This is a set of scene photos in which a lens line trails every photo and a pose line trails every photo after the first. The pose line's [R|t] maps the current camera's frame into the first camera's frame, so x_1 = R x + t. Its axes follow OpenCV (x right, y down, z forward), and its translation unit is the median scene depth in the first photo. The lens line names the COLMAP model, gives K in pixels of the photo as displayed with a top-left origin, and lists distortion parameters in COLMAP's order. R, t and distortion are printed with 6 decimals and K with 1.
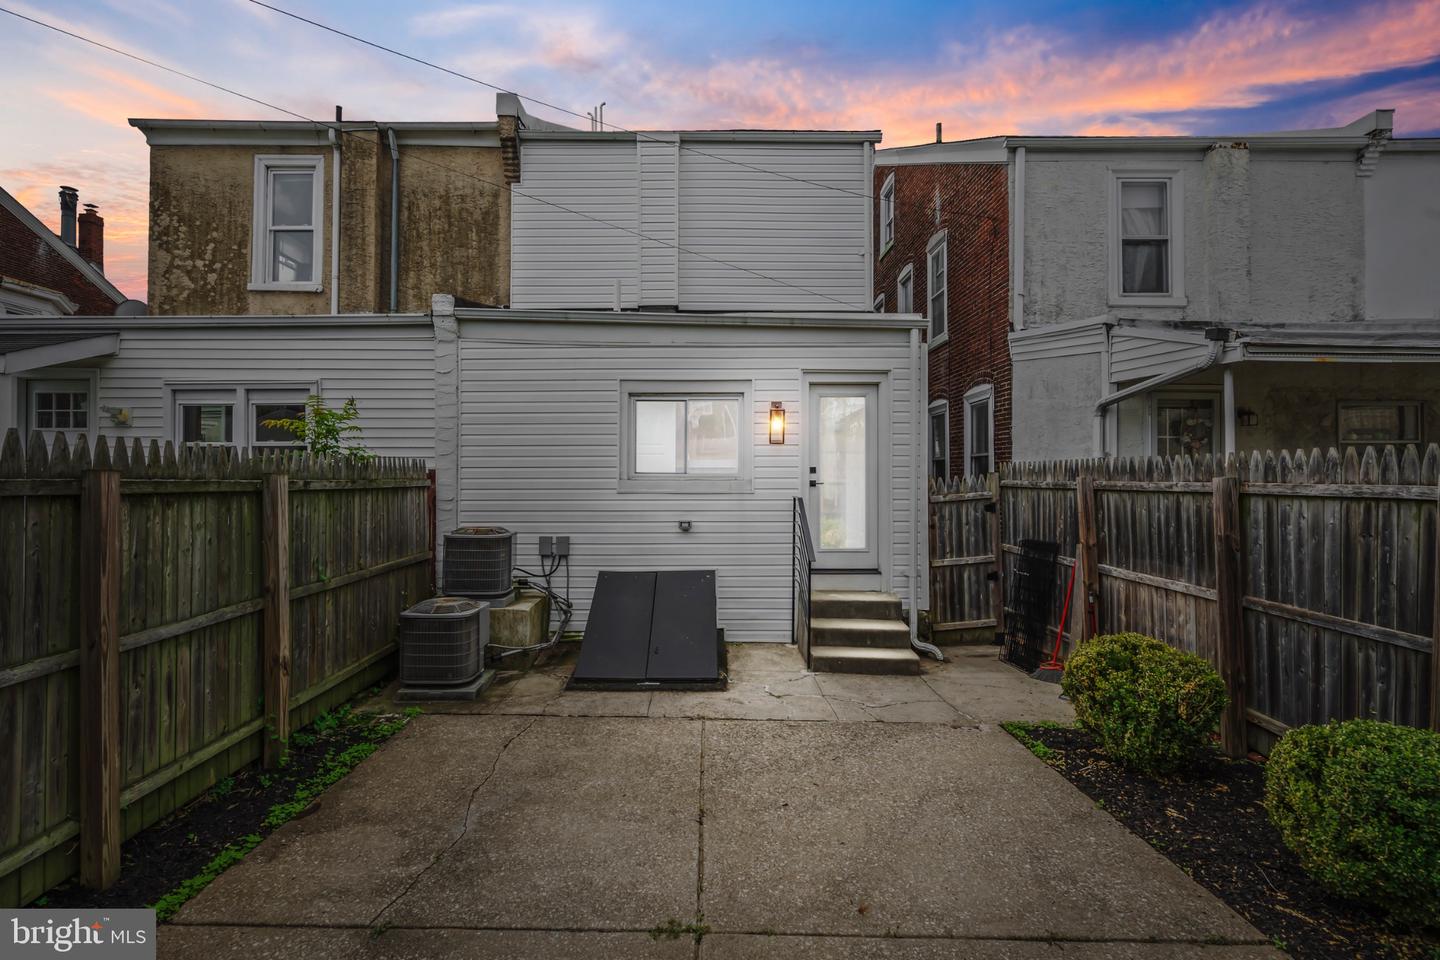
lens RADIAL K [[651.0, 0, 724.6], [0, 651.0, 468.8], [0, 0, 1]] dist [-0.000267, 0.000542]
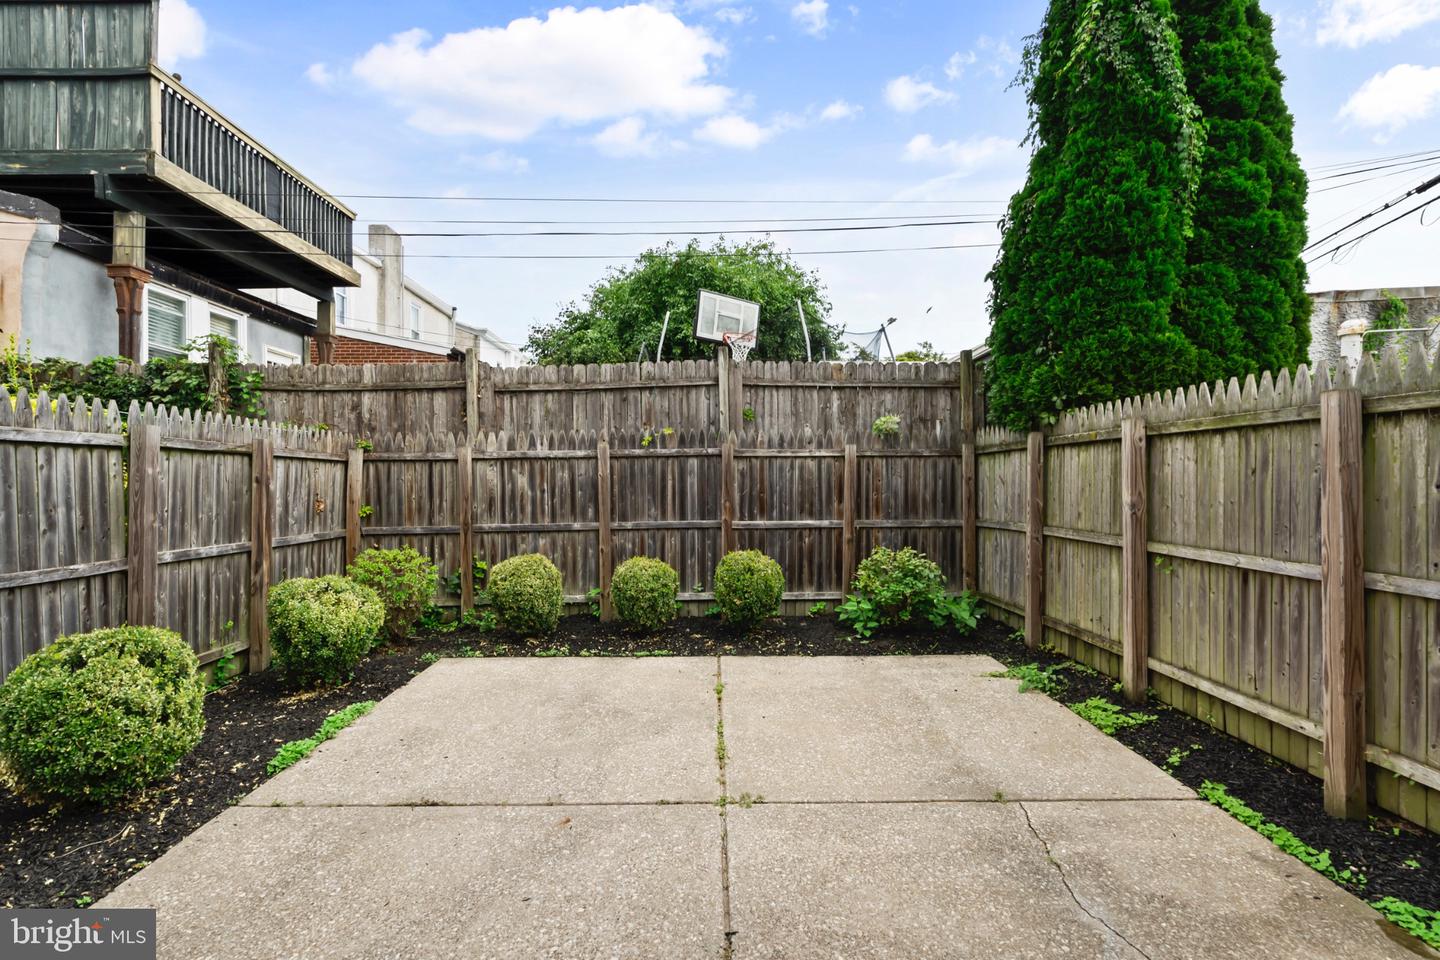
lens RADIAL K [[658.7, 0, 720.0], [0, 658.7, 480.0], [0, 0, 1]] dist [-0.000213, 0.000250]
pose [[-0.999933, 0.005889, -0.009932, -0.012342], [0.006054, 0.999842, -0.016708, 0.072233], [0.009832, -0.016767, -0.999811, 0.961467]]
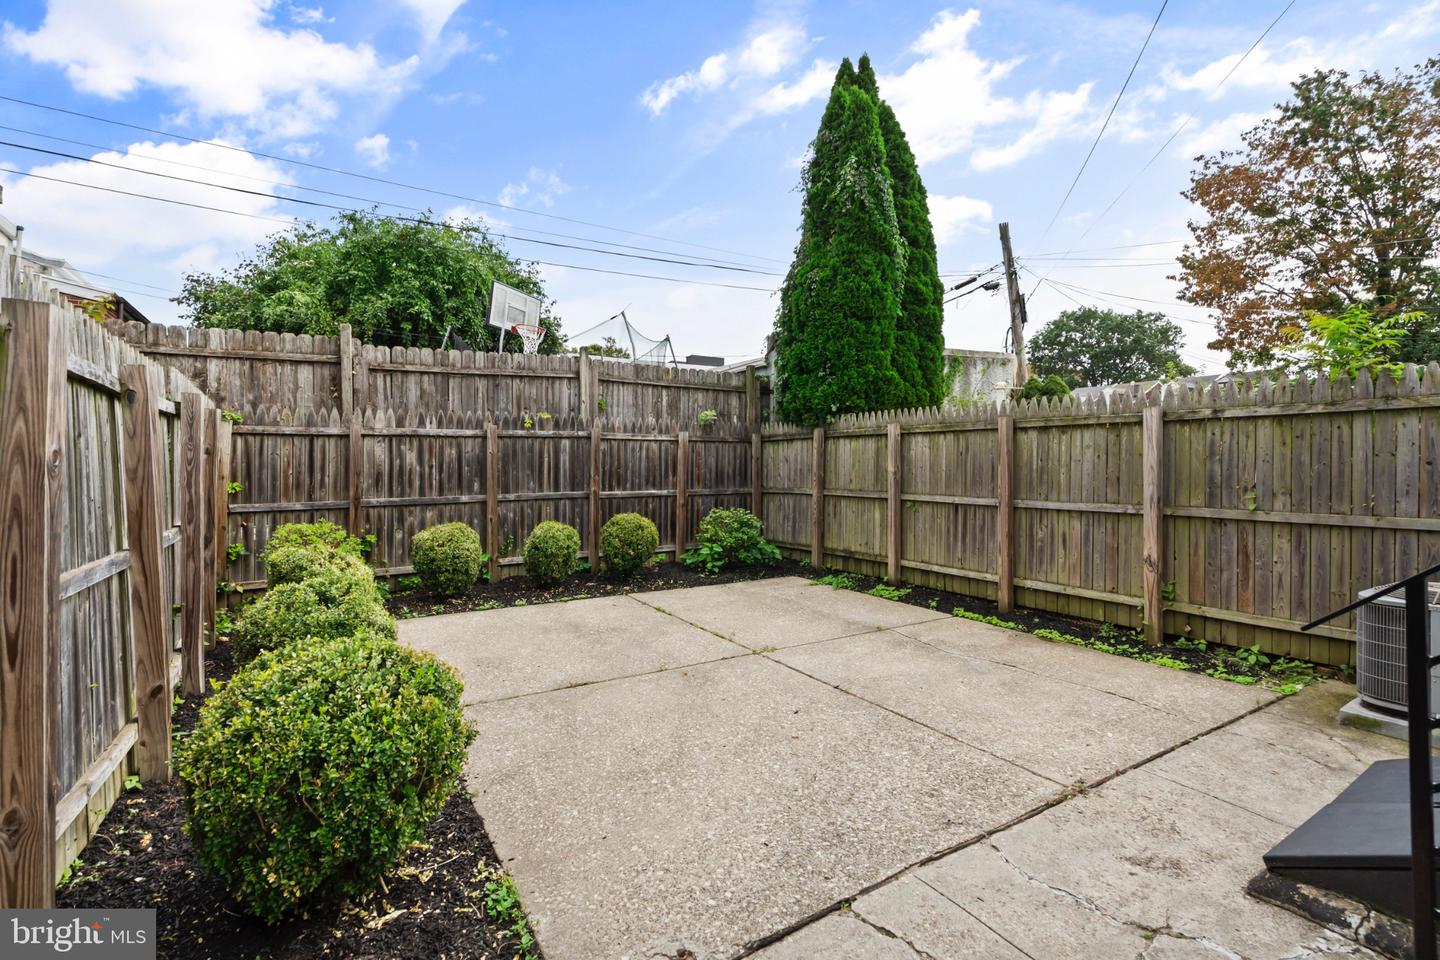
lens RADIAL K [[651.0, 0, 724.6], [0, 651.0, 468.8], [0, 0, 1]] dist [-0.000267, 0.000542]
pose [[-0.850908, 0.005699, -0.525284, 0.450022], [0.009746, 0.999940, -0.004939, 0.085479], [0.525224, -0.009322, -0.850913, 1.127566]]
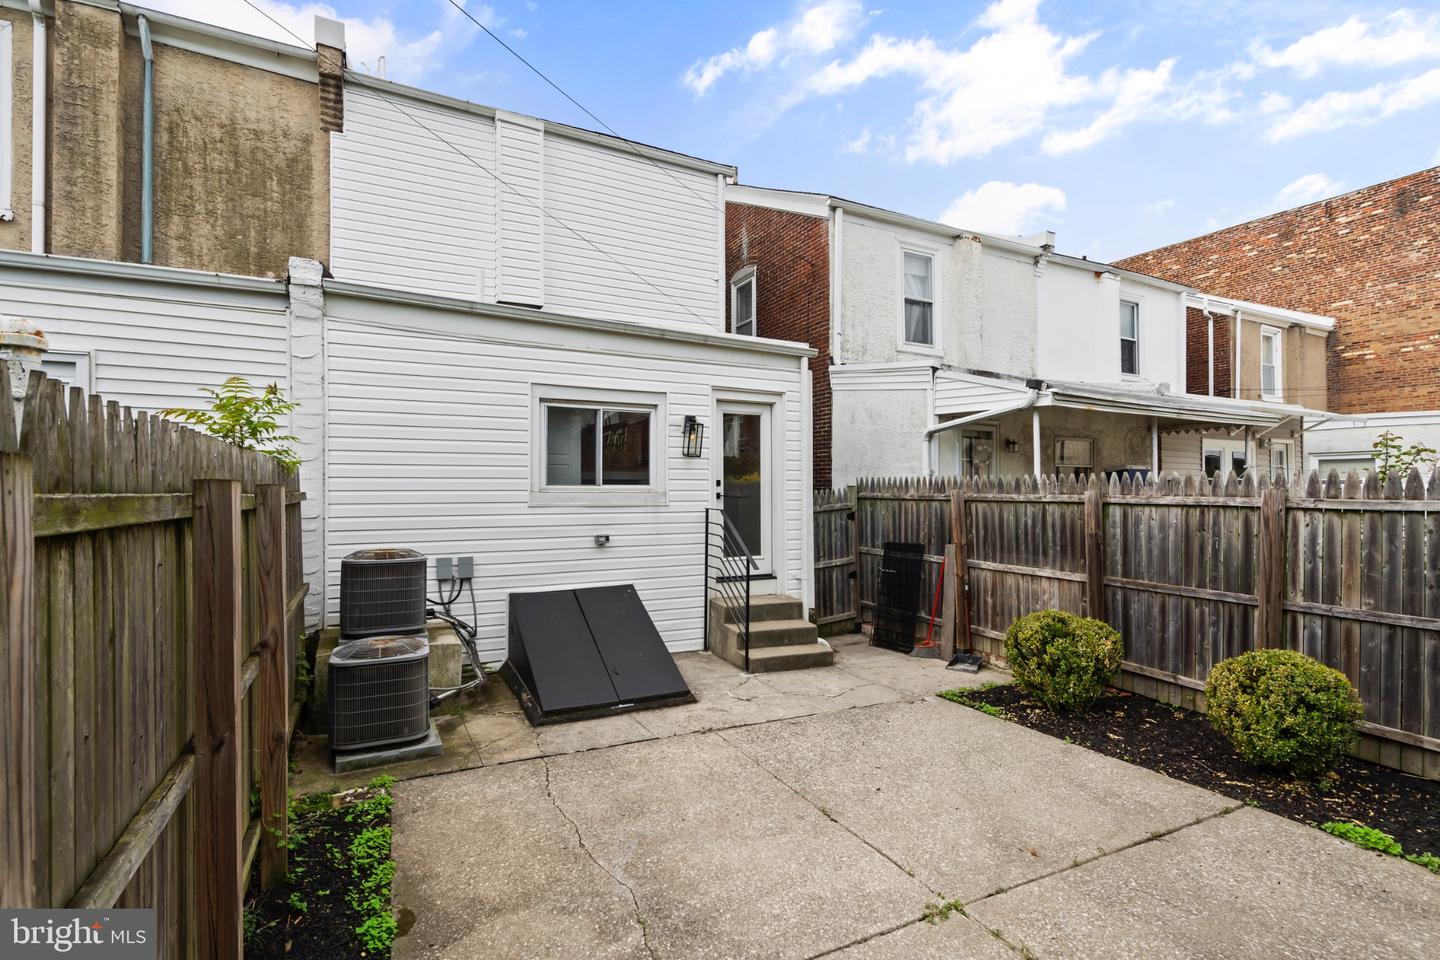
lens RADIAL K [[637.5, 0, 721.6], [0, 637.5, 485.7], [0, 0, 1]] dist [-0.000955, 0.000496]
pose [[0.899809, 0.004503, 0.436260, -0.382916], [-0.008183, 0.999945, 0.006558, -0.000568], [-0.436207, -0.009471, 0.899797, 0.094851]]
